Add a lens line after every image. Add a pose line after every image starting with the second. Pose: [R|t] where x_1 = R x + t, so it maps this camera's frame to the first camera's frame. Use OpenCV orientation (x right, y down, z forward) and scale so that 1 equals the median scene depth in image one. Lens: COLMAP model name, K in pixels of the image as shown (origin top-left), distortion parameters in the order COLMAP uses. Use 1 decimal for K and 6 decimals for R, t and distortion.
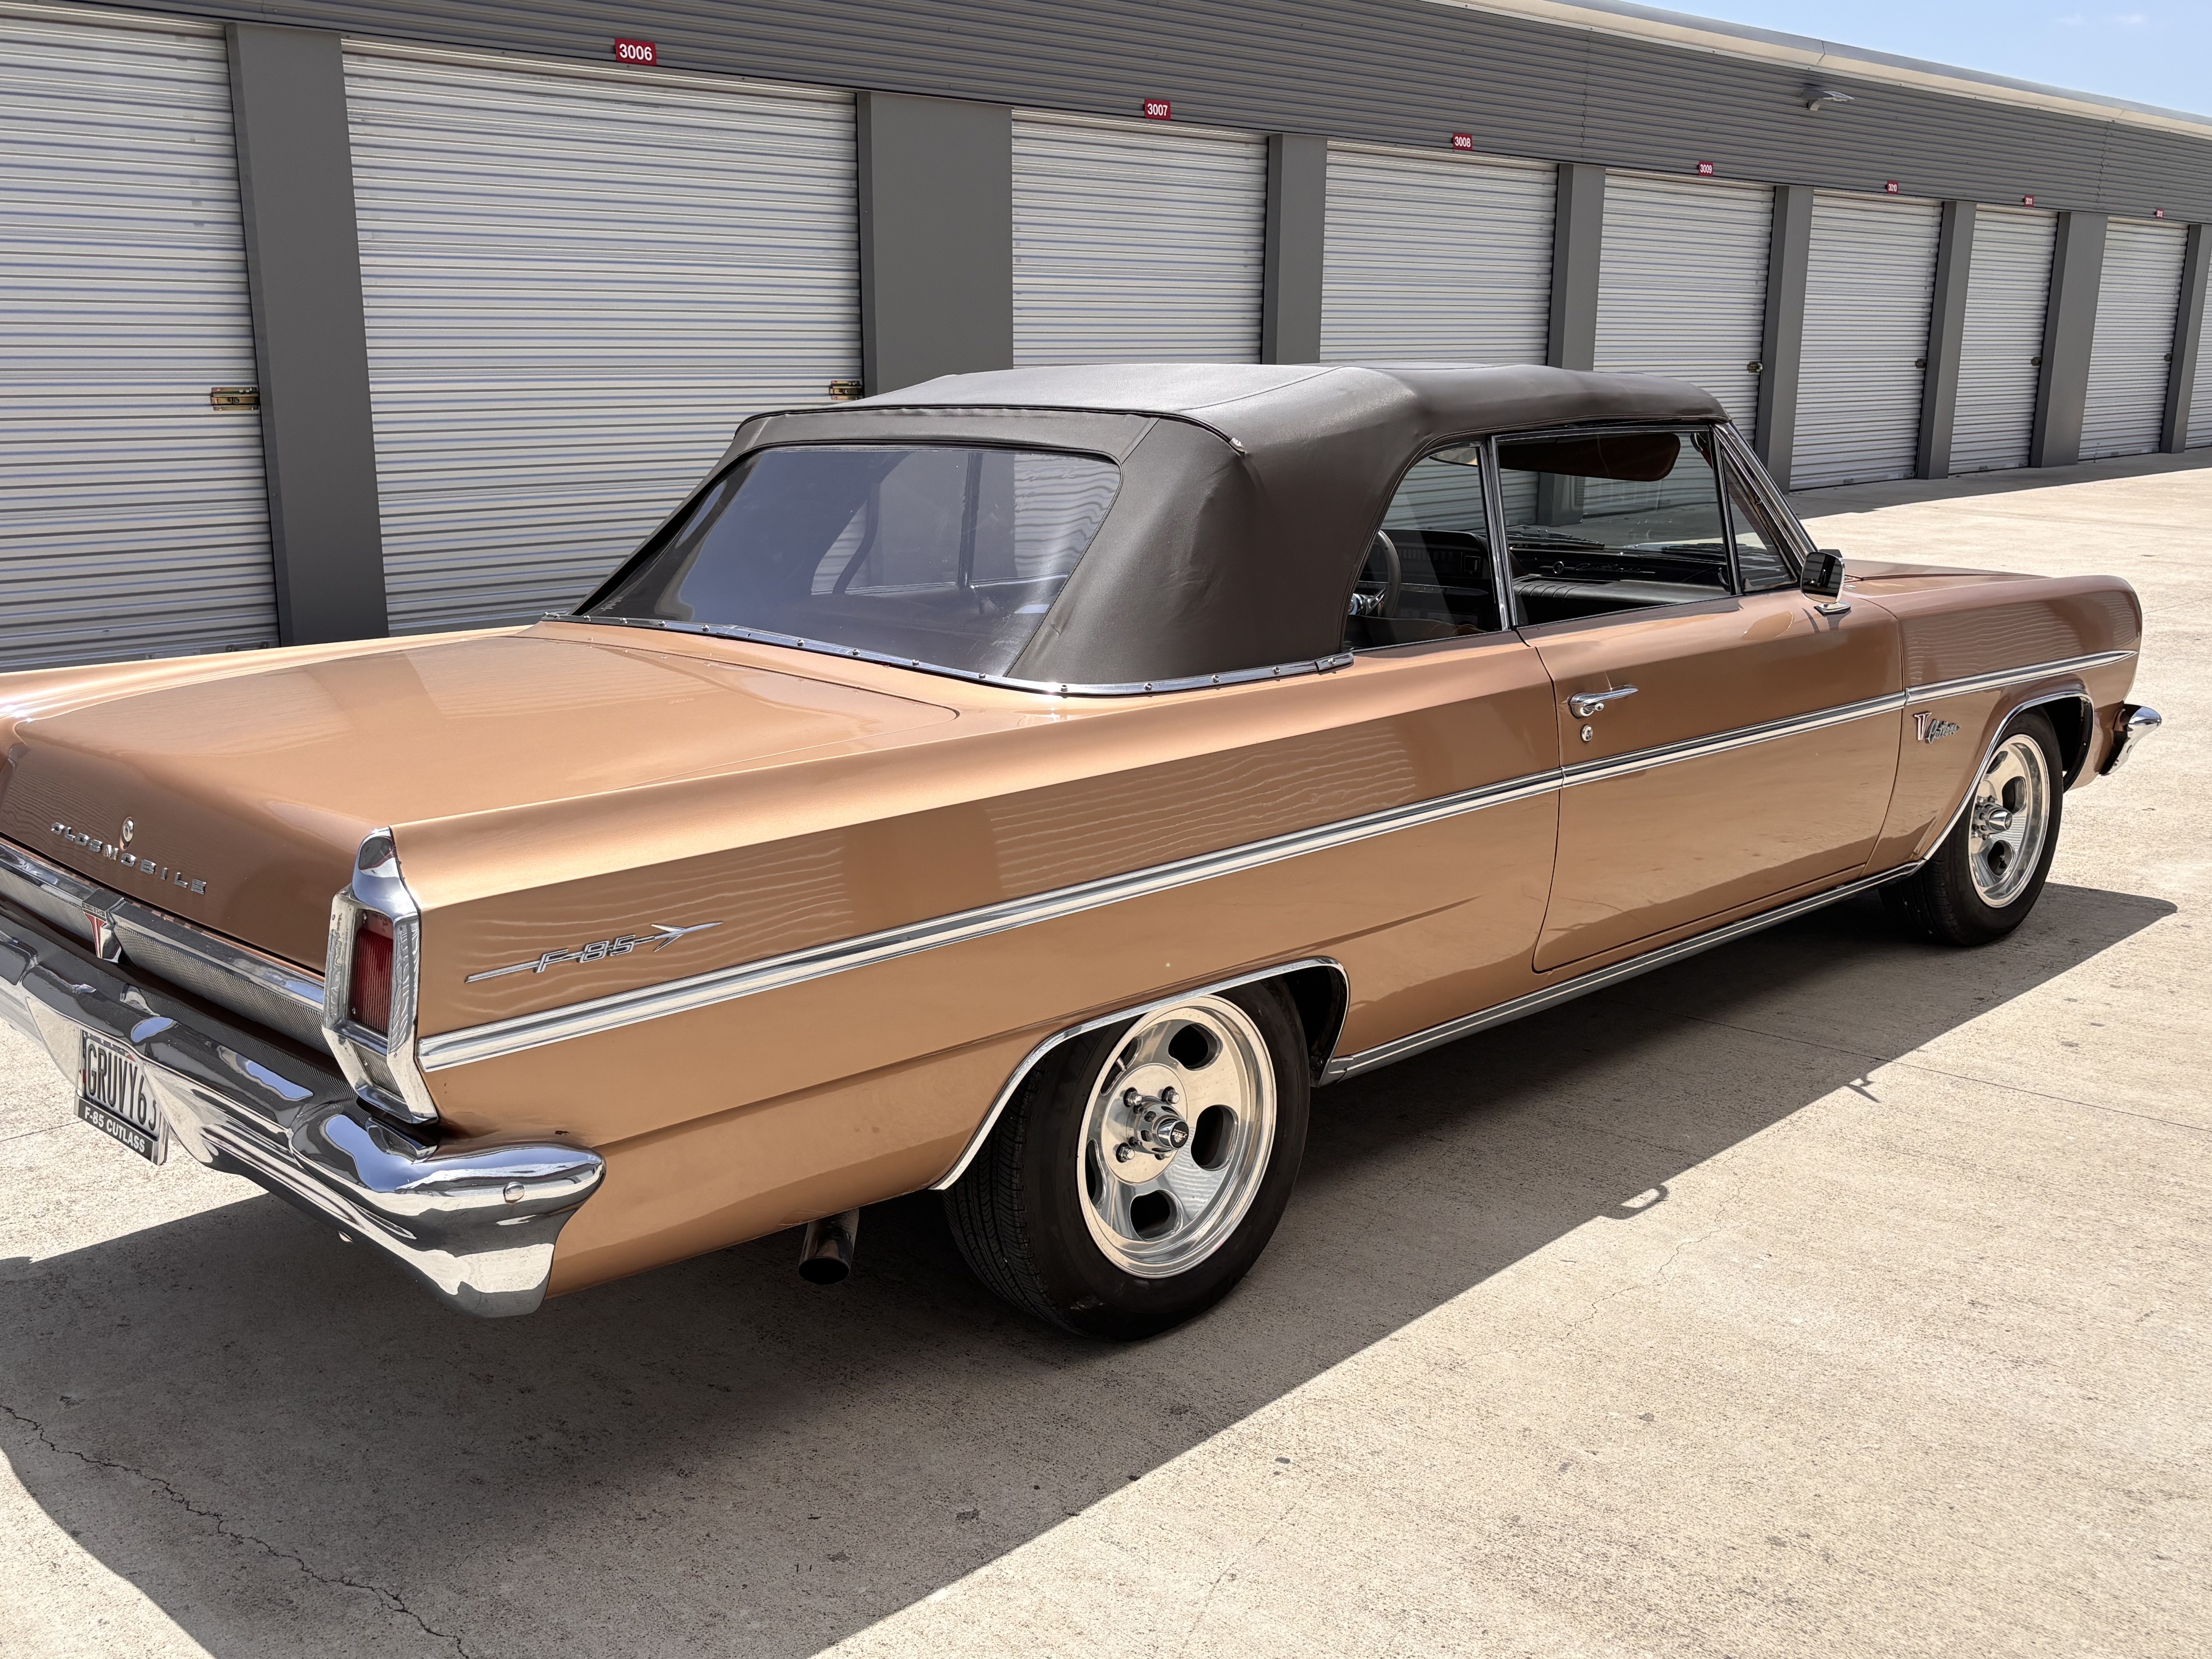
lens RADIAL K [[2073.1, 0, 1123.3], [0, 2073.1, 816.5], [0, 0, 1]] dist [0.009426, 0.019179]
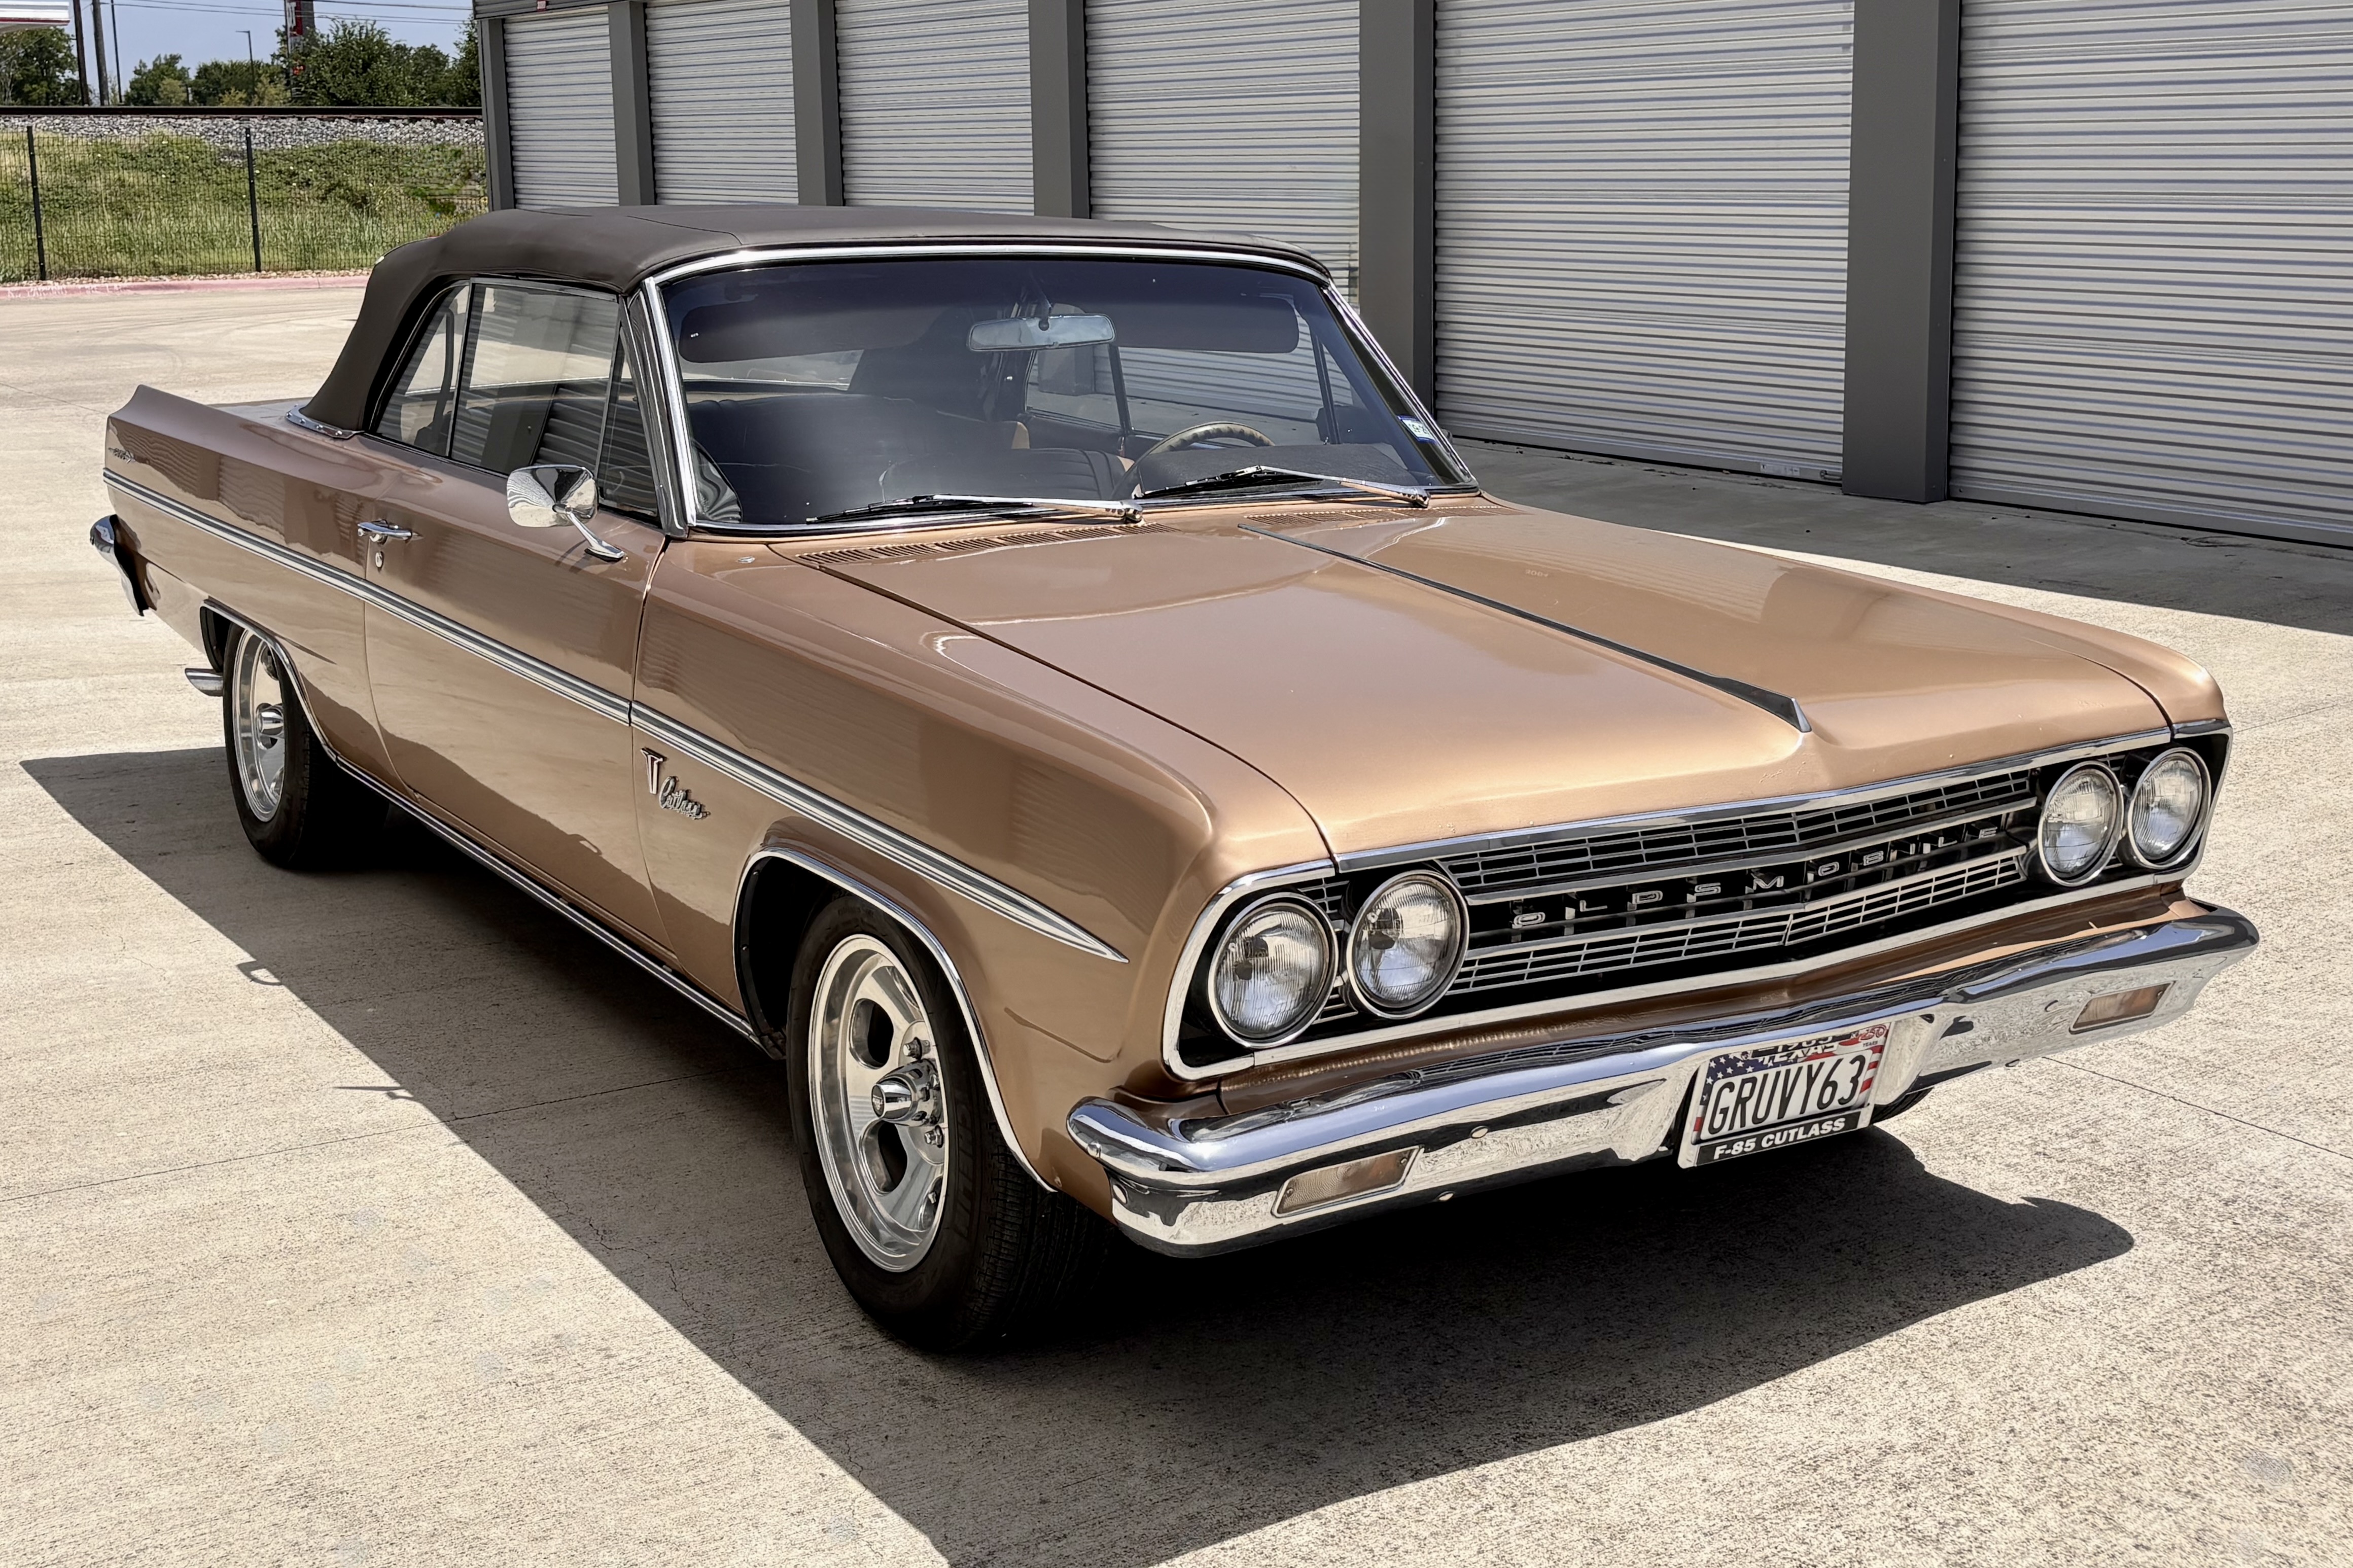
lens RADIAL K [[2701.5, 0, 1176.5], [0, 2701.5, 784.0], [0, 0, 1]] dist [-0.006676, -0.015656]
pose [[-0.201690, 0.221008, -0.954189, 1.232922], [-0.210939, 0.941547, 0.262667, -0.314049], [0.956465, 0.254253, -0.143282, 1.373253]]
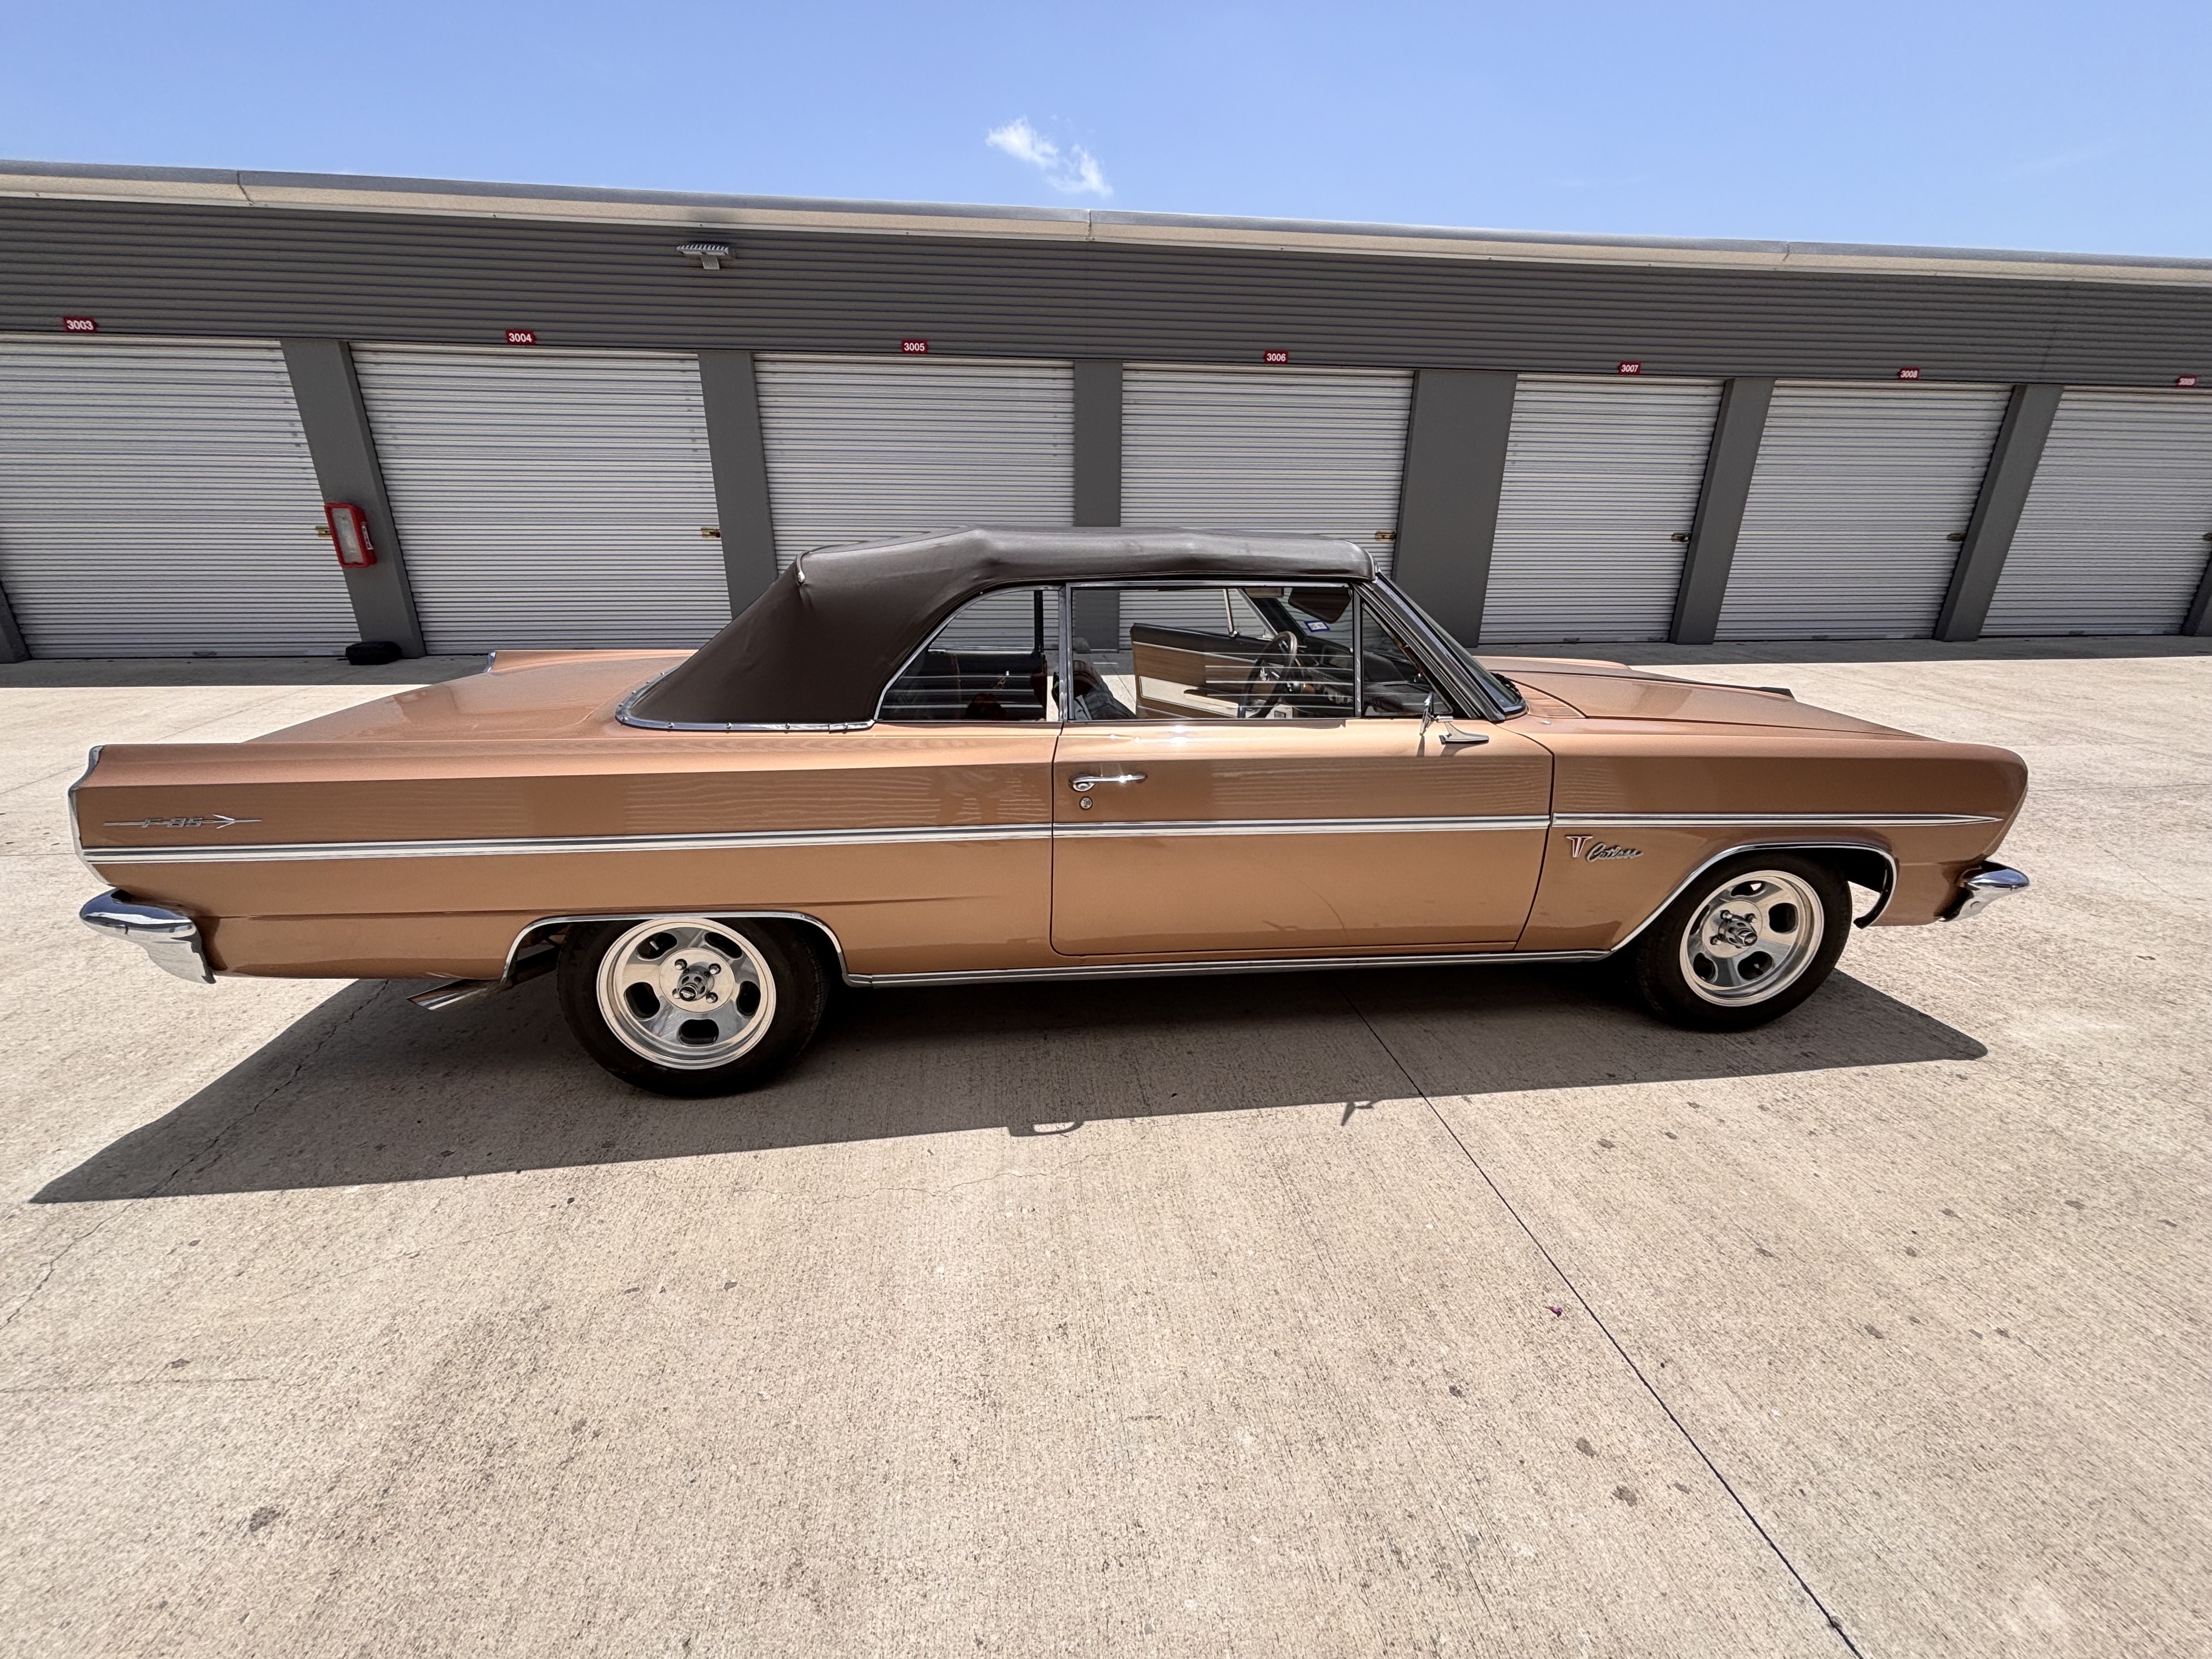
lens RADIAL K [[890.1, 0, 1108.4], [0, 890.1, 836.4], [0, 0, 1]] dist [0.001111, 0.000469]
pose [[0.786799, 0.219925, -0.576698, 0.498687], [-0.146423, 0.974199, 0.171746, -0.104540], [0.599590, -0.050687, 0.798701, 0.458719]]
